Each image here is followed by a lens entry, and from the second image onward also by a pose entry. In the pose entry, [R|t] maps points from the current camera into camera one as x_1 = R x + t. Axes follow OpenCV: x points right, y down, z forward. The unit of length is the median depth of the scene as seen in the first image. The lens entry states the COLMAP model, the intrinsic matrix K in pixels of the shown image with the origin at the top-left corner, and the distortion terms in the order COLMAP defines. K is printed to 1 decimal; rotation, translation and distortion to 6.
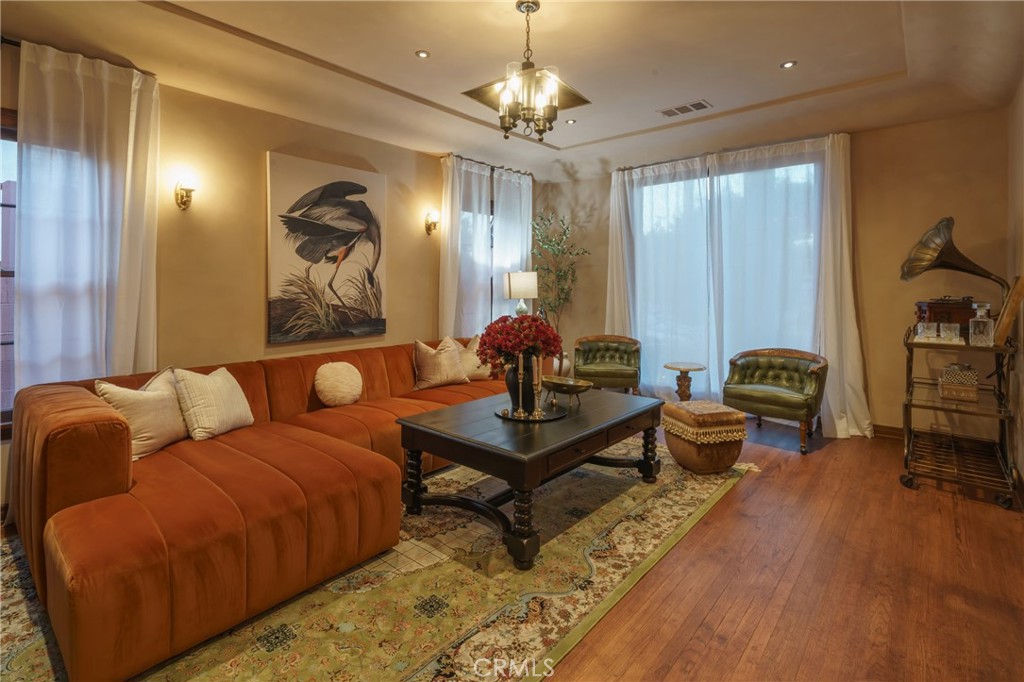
lens RADIAL K [[482.8, 0, 512.1], [0, 482.8, 280.5], [0, 0, 1]] dist [-0.012461, 0.000086]
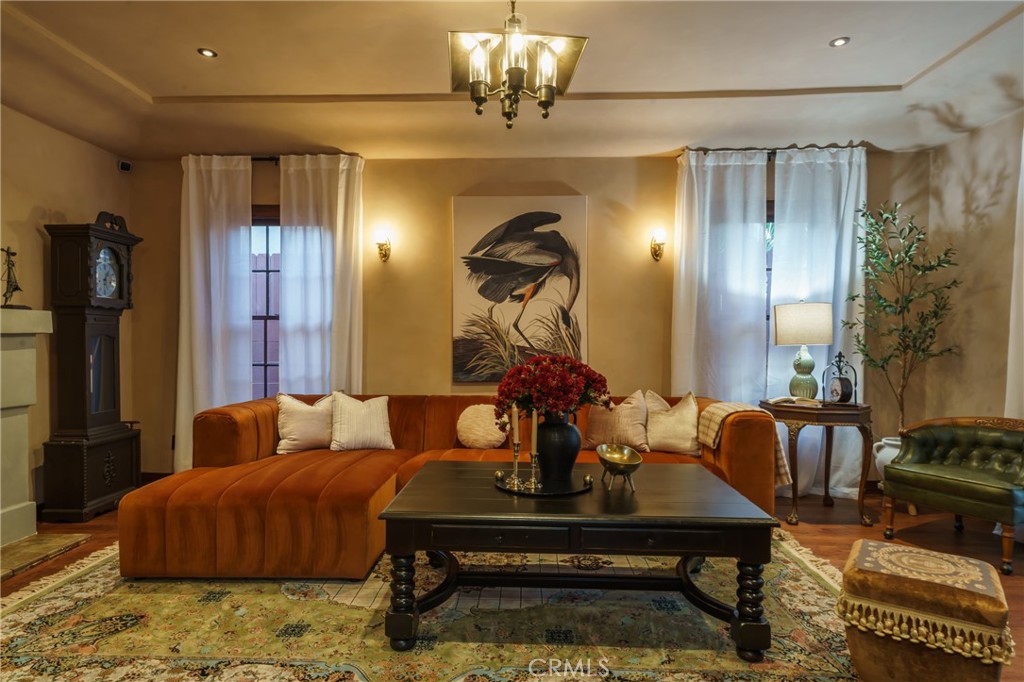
lens RADIAL K [[580.3, 0, 512.0], [0, 580.3, 341.0], [0, 0, 1]] dist [0.005519, 0.002742]
pose [[0.625111, 0.001873, -0.780533, 0.496412], [0.006441, 0.999951, 0.007558, 0.031031], [0.780509, -0.009752, 0.625069, 0.279757]]
